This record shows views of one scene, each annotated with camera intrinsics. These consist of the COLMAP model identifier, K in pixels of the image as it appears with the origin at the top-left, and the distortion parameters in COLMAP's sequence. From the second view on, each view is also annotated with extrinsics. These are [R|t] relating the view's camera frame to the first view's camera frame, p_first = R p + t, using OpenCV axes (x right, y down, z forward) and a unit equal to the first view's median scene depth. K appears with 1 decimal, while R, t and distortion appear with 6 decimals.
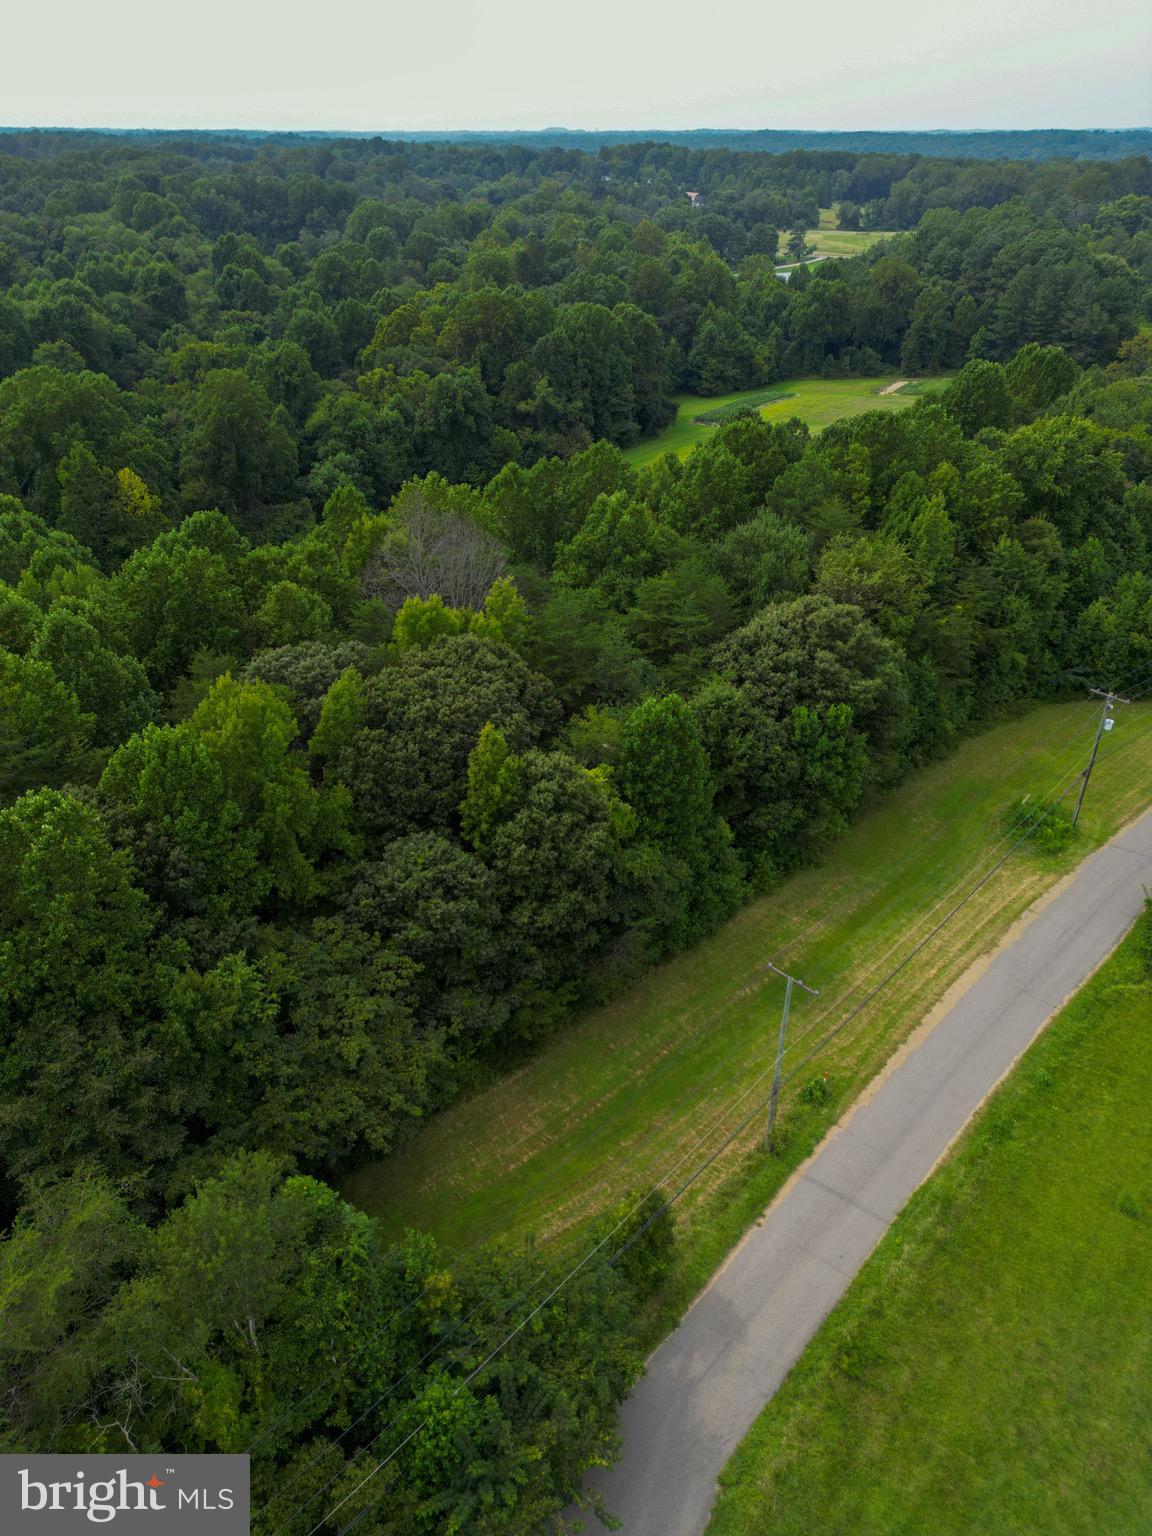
lens RADIAL K [[1074.5, 0, 576.6], [0, 1074.5, 771.2], [0, 0, 1]] dist [0.074119, -0.071617]
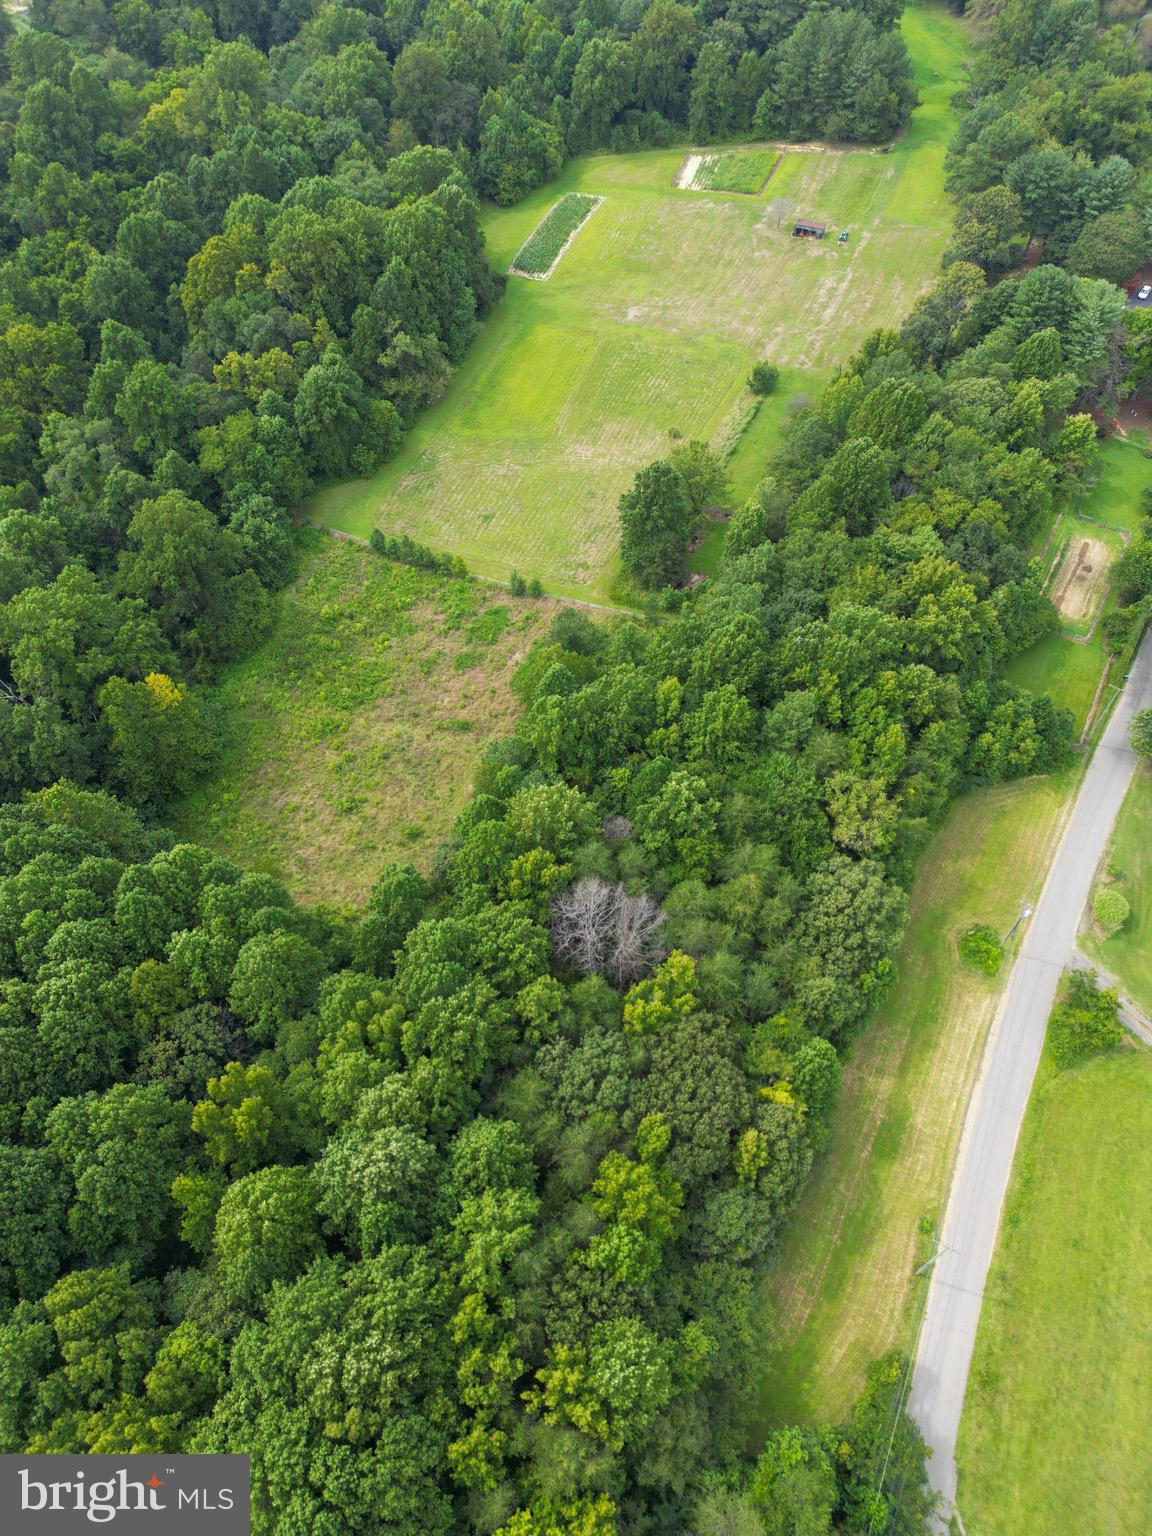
lens RADIAL K [[1074.5, 0, 576.6], [0, 1074.5, 771.2], [0, 0, 1]] dist [0.074119, -0.071617]
pose [[0.953190, -0.252563, 0.166253, -0.424588], [0.163692, 0.893312, 0.418568, -1.155771], [-0.254230, -0.371761, 0.892839, -0.241506]]
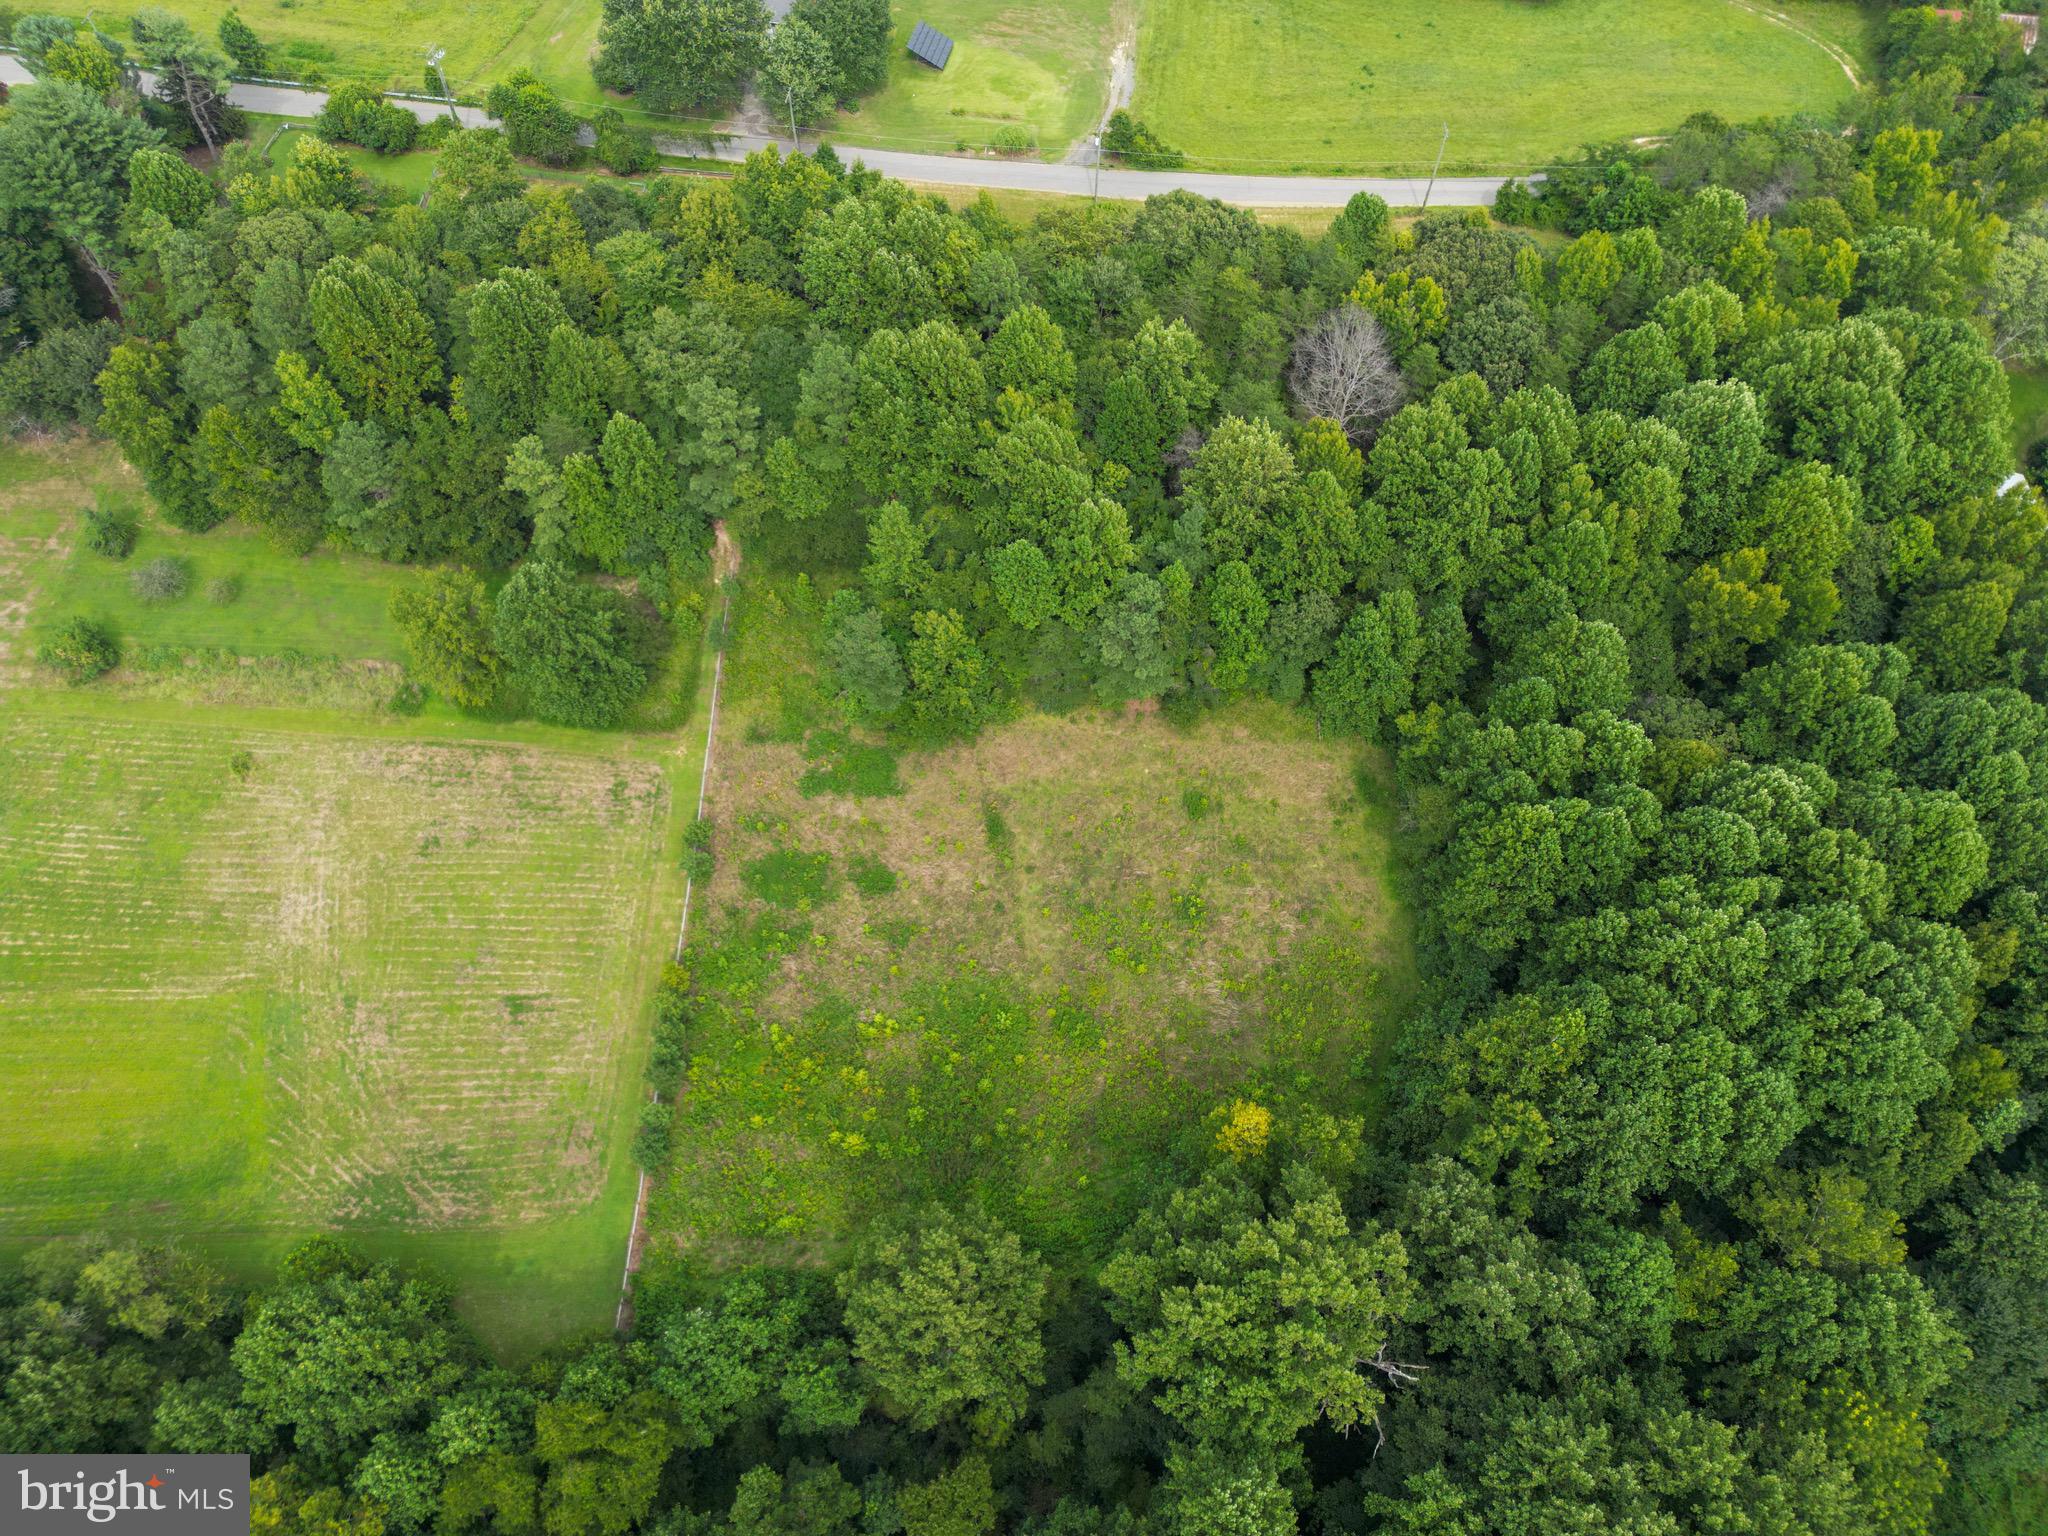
lens RADIAL K [[1432.6, 0, 1018.3], [0, 1432.6, 767.4], [0, 0, 1]] dist [0.074119, -0.071617]
pose [[-0.658889, -0.656851, 0.366623, -0.989287], [0.372962, 0.138000, 0.917527, -2.243160], [-0.653273, 0.741284, 0.154054, 1.619588]]
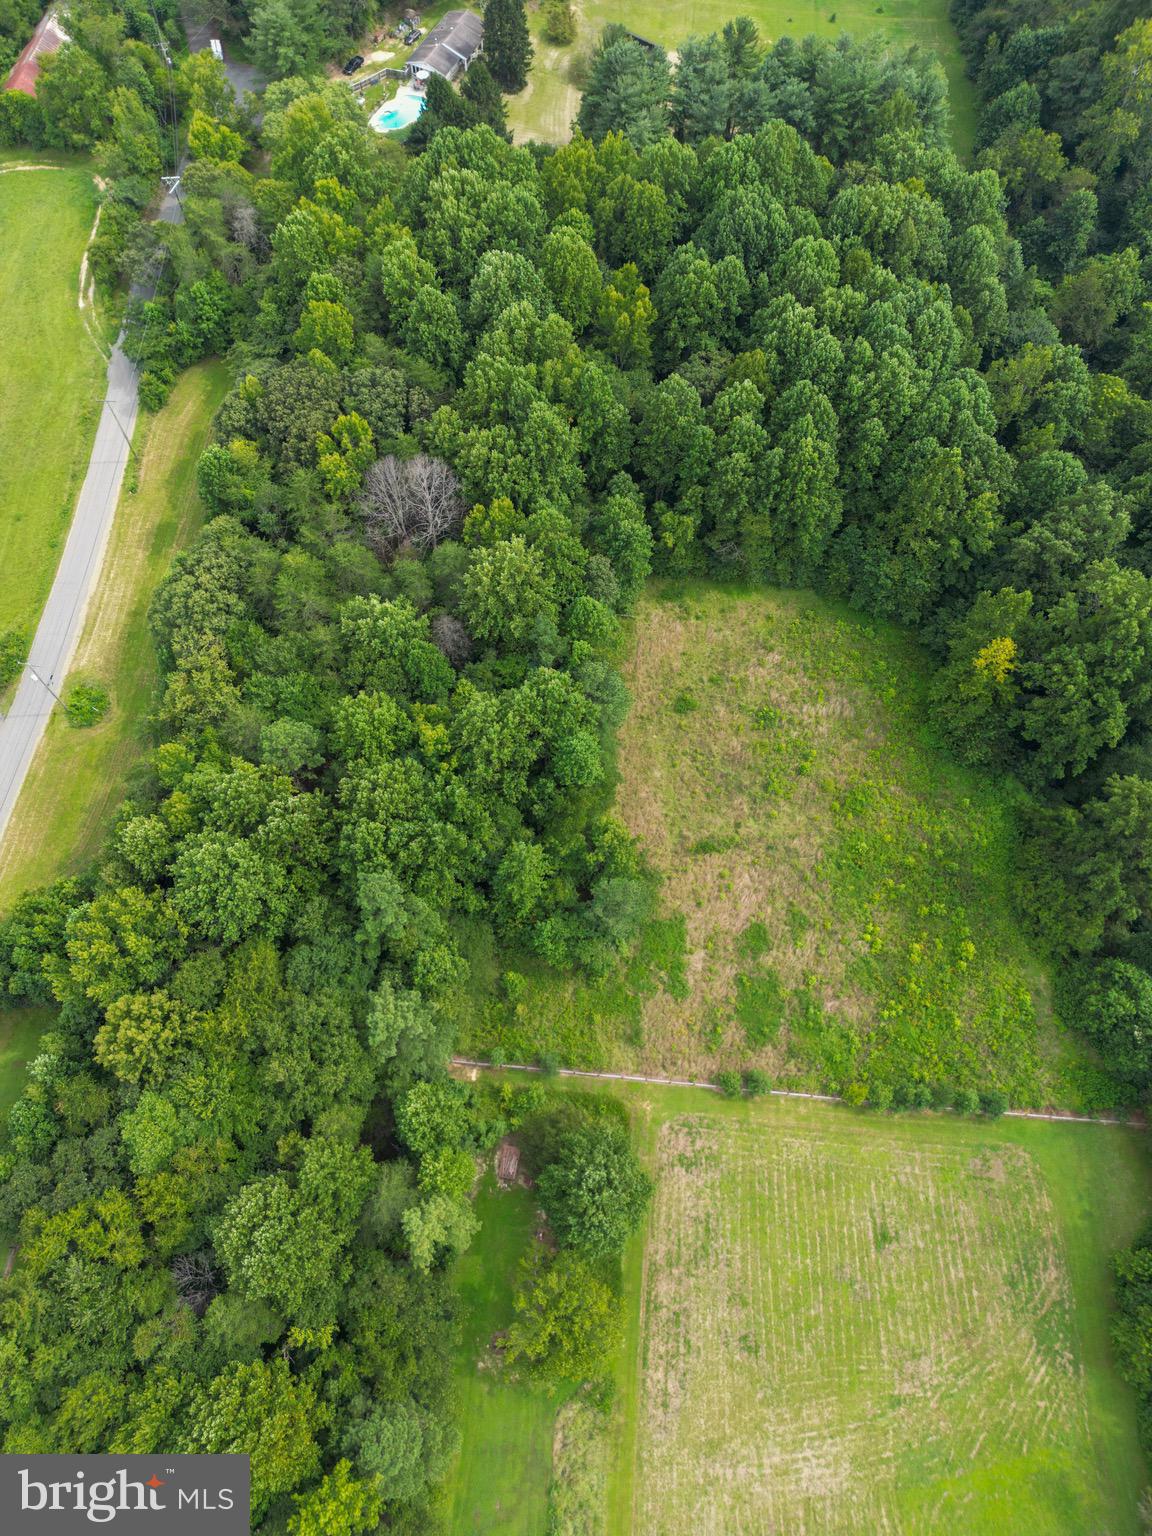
lens RADIAL K [[1074.5, 0, 576.6], [0, 1074.5, 771.2], [0, 0, 1]] dist [0.074119, -0.071617]
pose [[-0.766755, 0.574282, -0.286858, 0.459774], [-0.342692, 0.011679, 0.939375, -2.117230], [0.542817, 0.818574, 0.187847, 1.400434]]
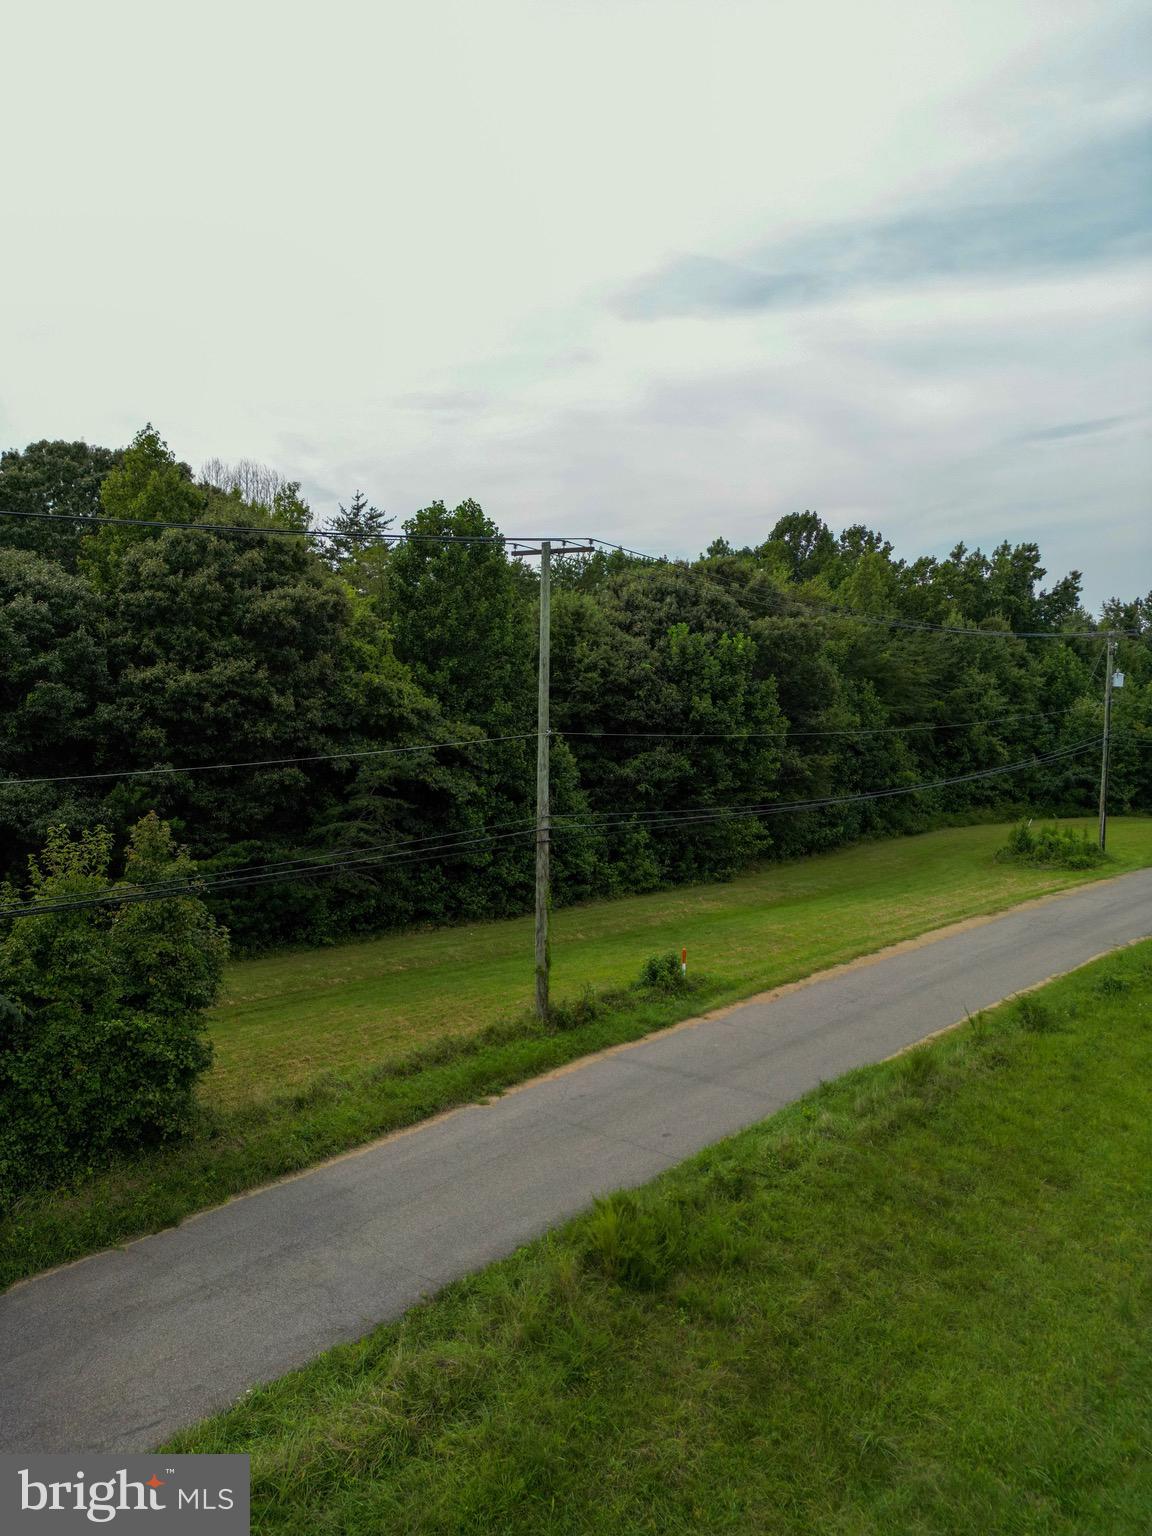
lens RADIAL K [[1074.5, 0, 576.6], [0, 1074.5, 771.2], [0, 0, 1]] dist [0.074119, -0.071617]
pose [[0.999938, 0.003239, -0.010678, 0.158061], [-0.007692, 0.893325, -0.449345, 0.373120], [0.008084, 0.449399, 0.893295, 0.431736]]
